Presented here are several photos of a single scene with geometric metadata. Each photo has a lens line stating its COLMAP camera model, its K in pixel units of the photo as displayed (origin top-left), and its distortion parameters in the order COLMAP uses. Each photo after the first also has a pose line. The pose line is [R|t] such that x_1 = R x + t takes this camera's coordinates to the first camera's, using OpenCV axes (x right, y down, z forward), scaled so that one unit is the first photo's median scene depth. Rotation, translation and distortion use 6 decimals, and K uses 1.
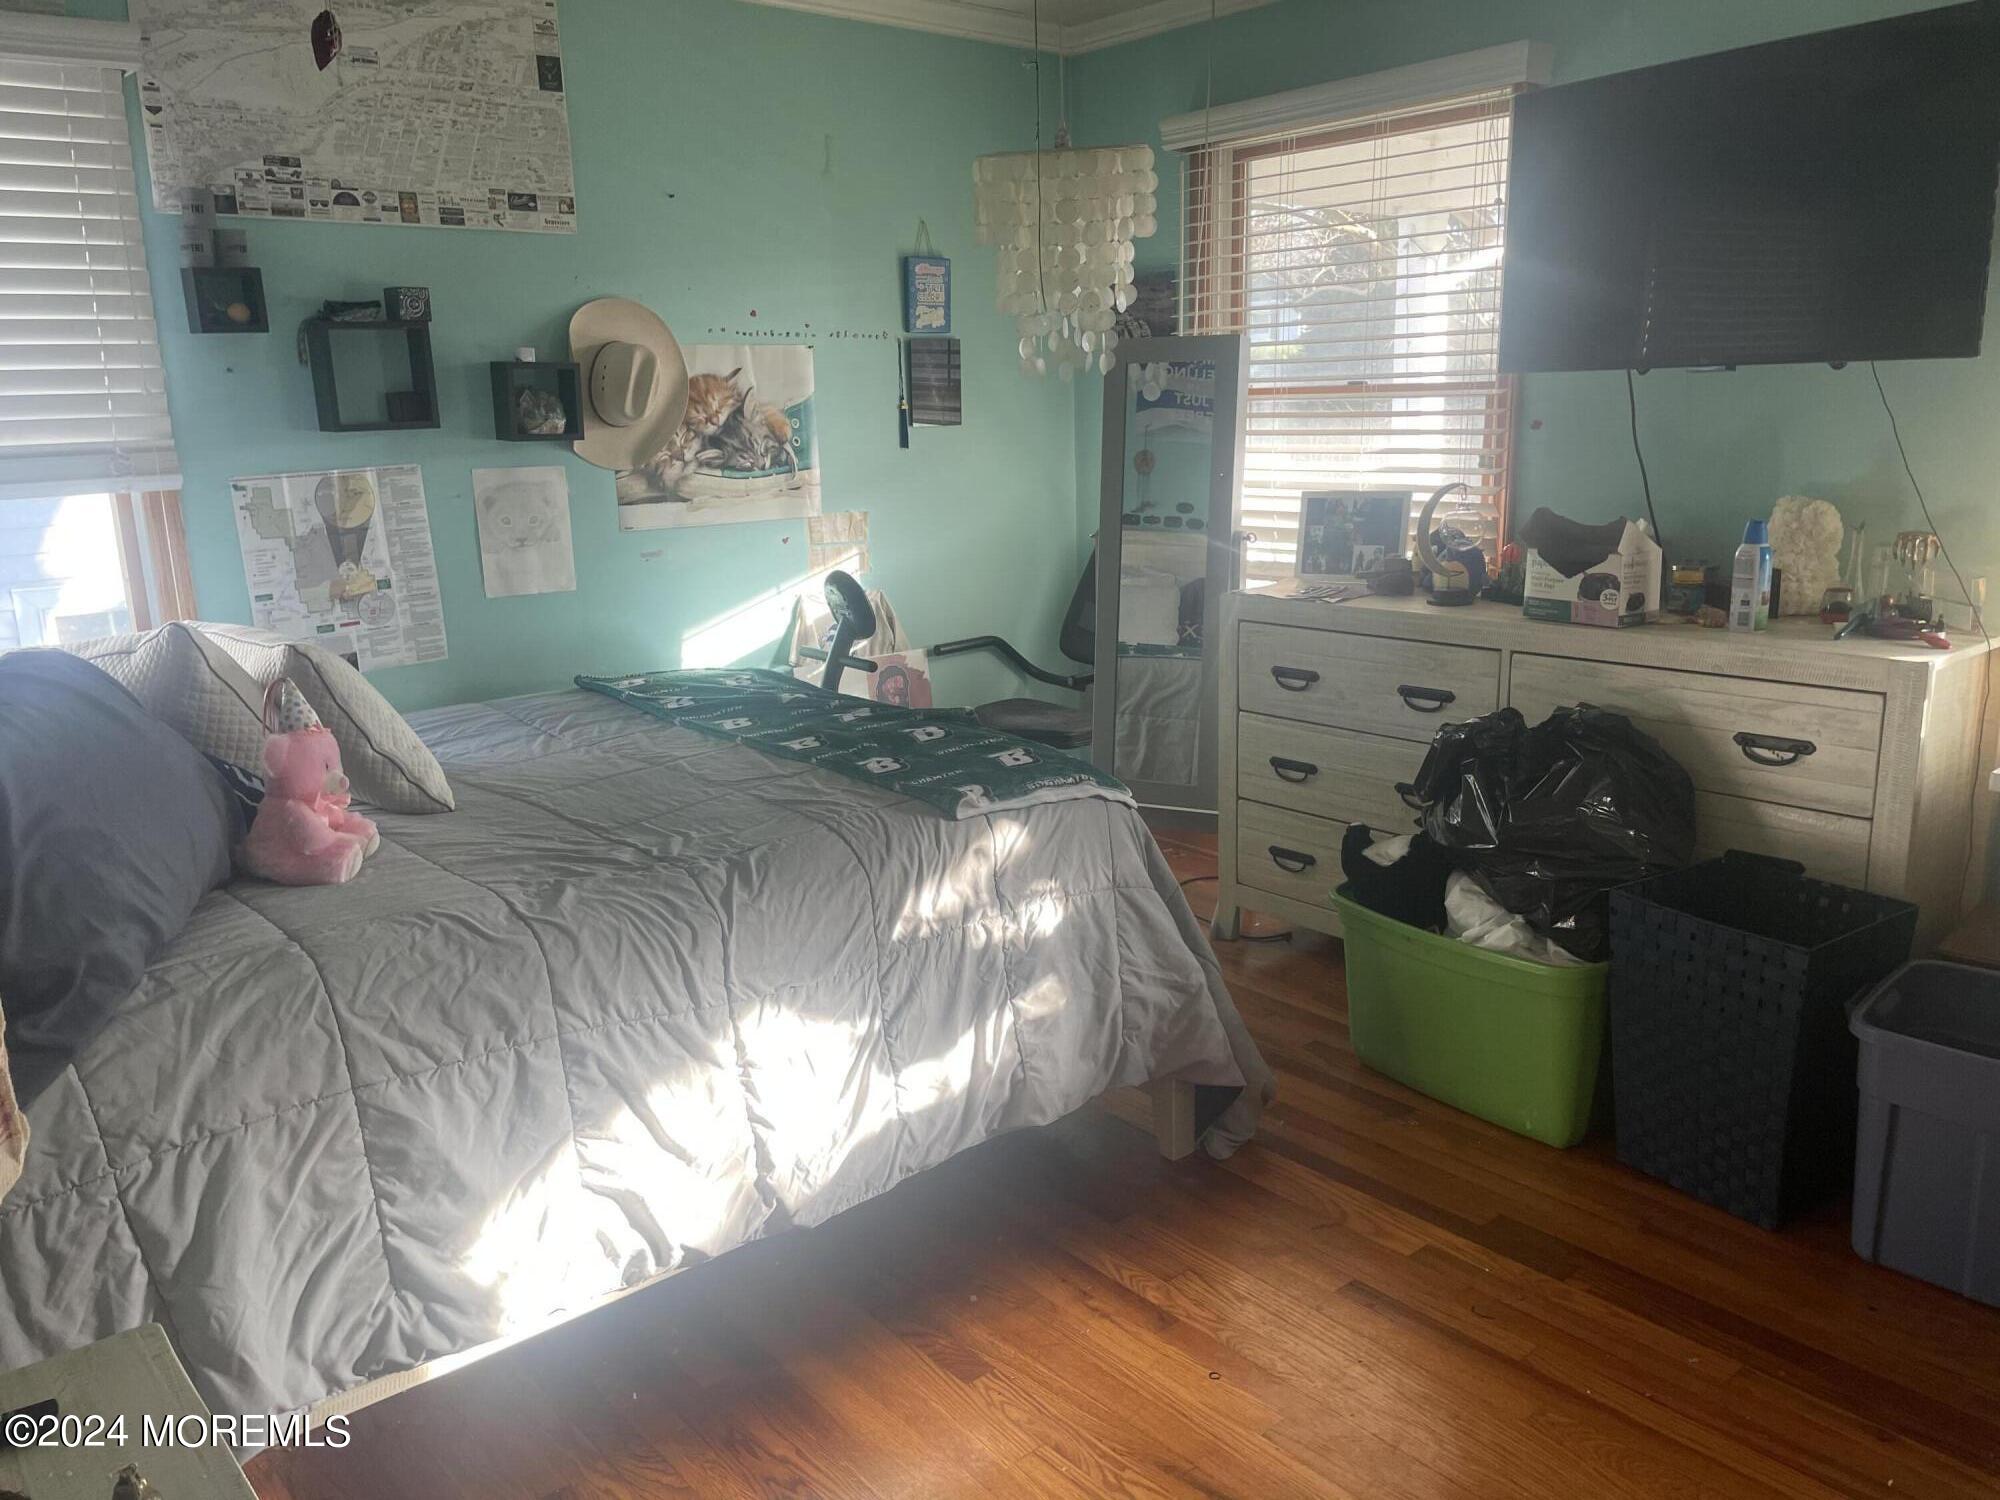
lens RADIAL K [[1542.5, 0, 988.6], [0, 1542.5, 752.7], [0, 0, 1]] dist [0.074952, -0.073728]
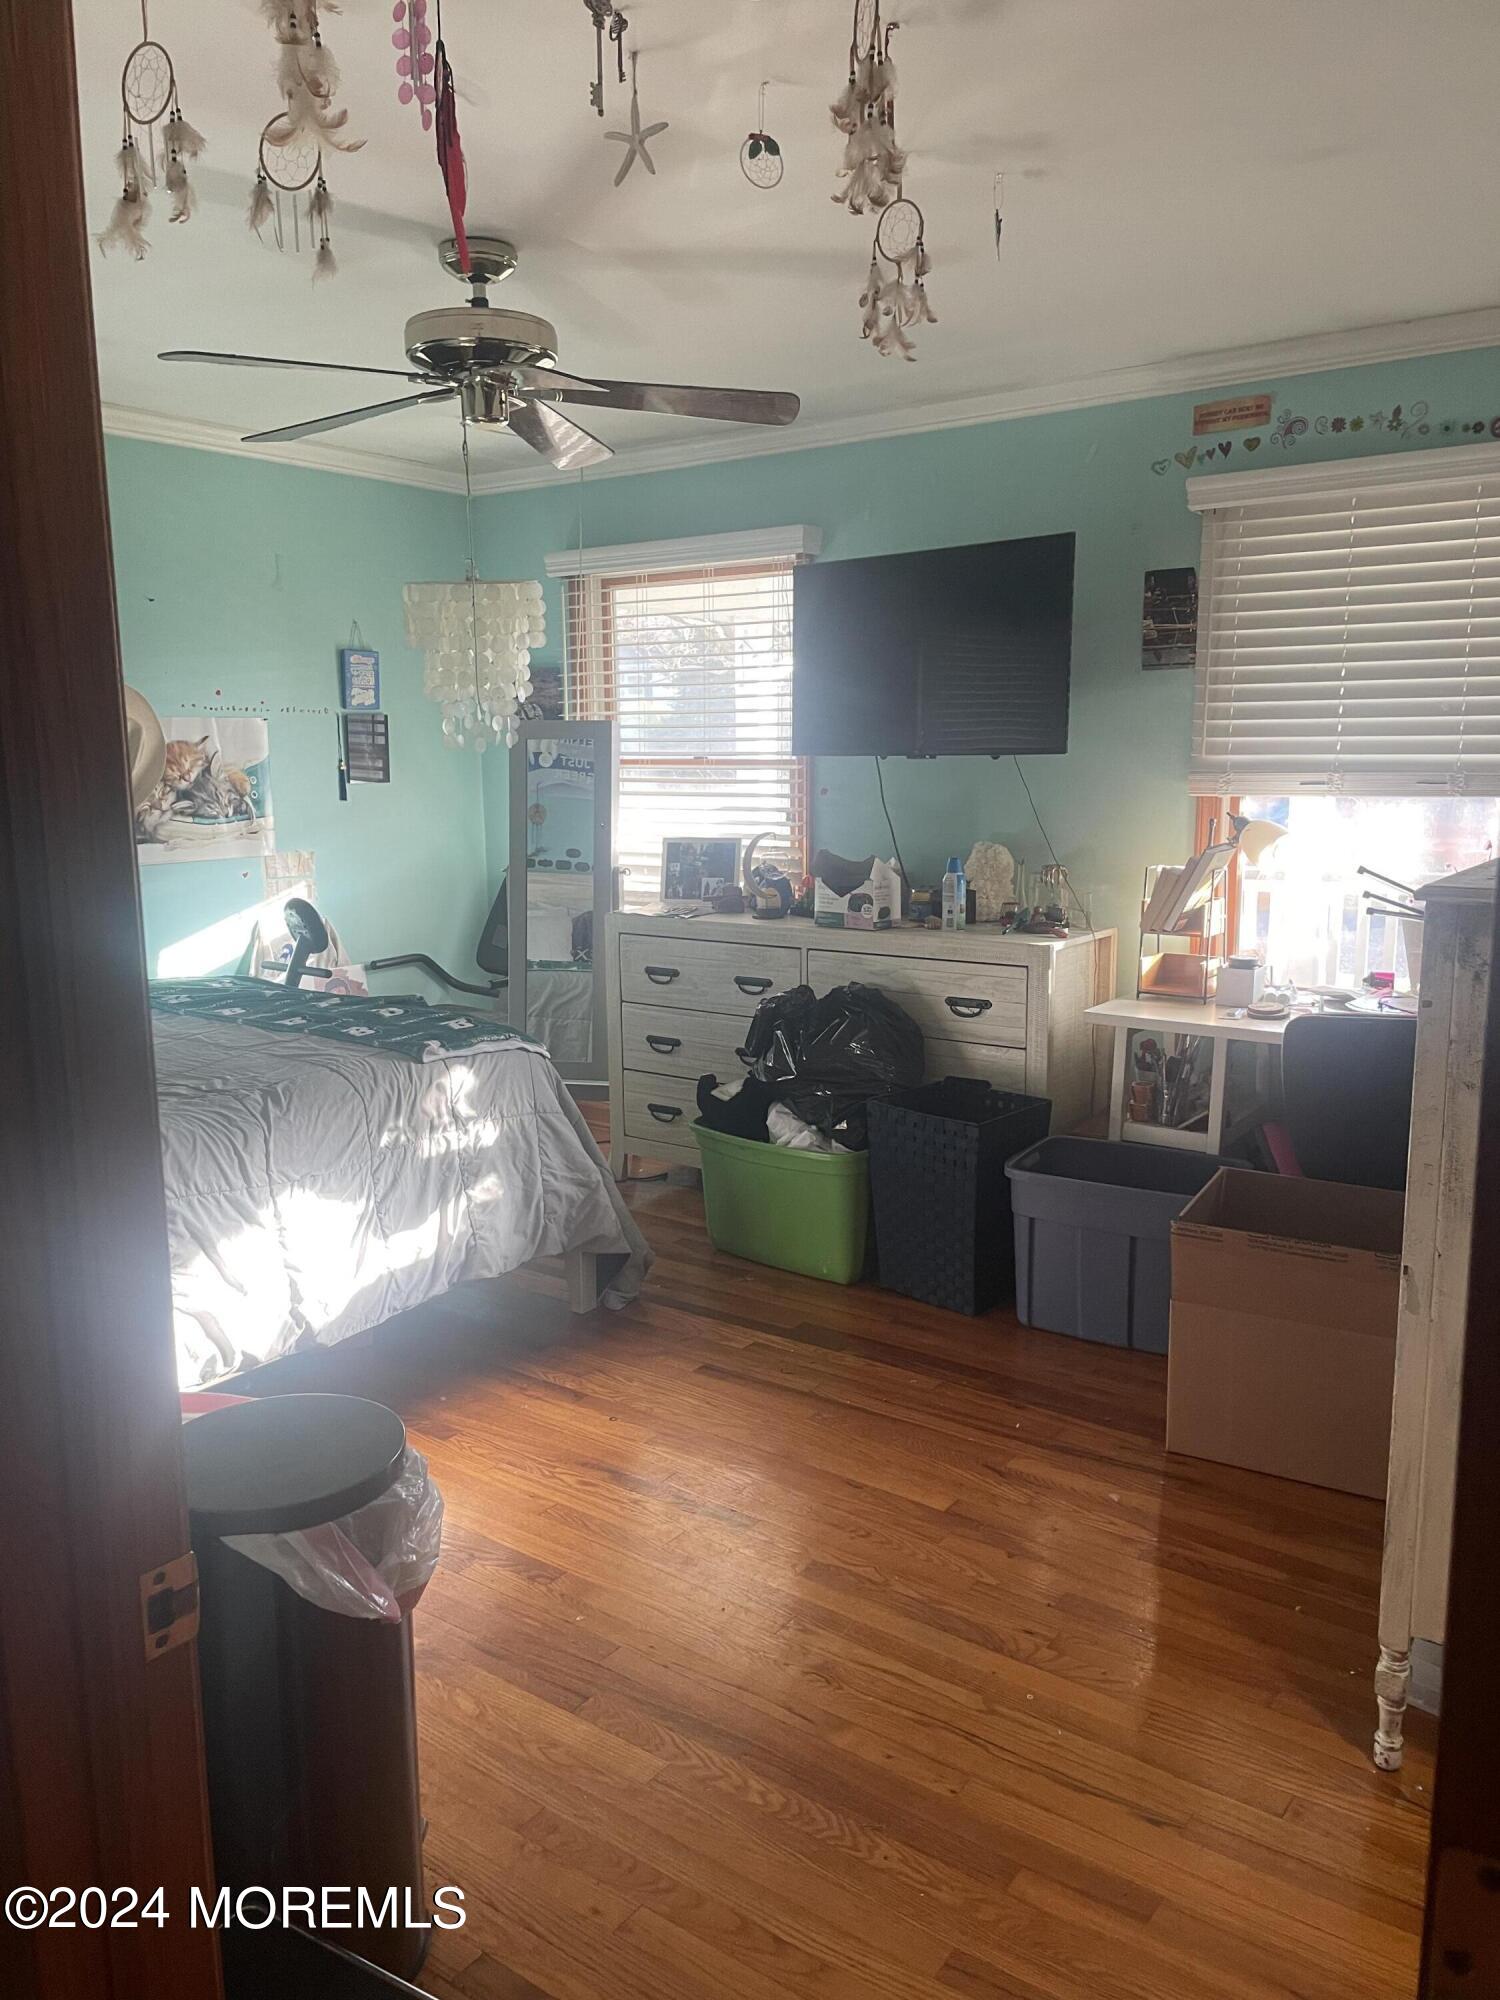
lens RADIAL K [[1542.5, 0, 758.9], [0, 1542.5, 999.9], [0, 0, 1]] dist [0.074952, -0.073728]
pose [[0.970105, -0.023345, 0.241561, -0.052097], [0.039137, 0.997383, -0.060784, 0.069534], [-0.239510, 0.068421, 0.968480, -0.374754]]
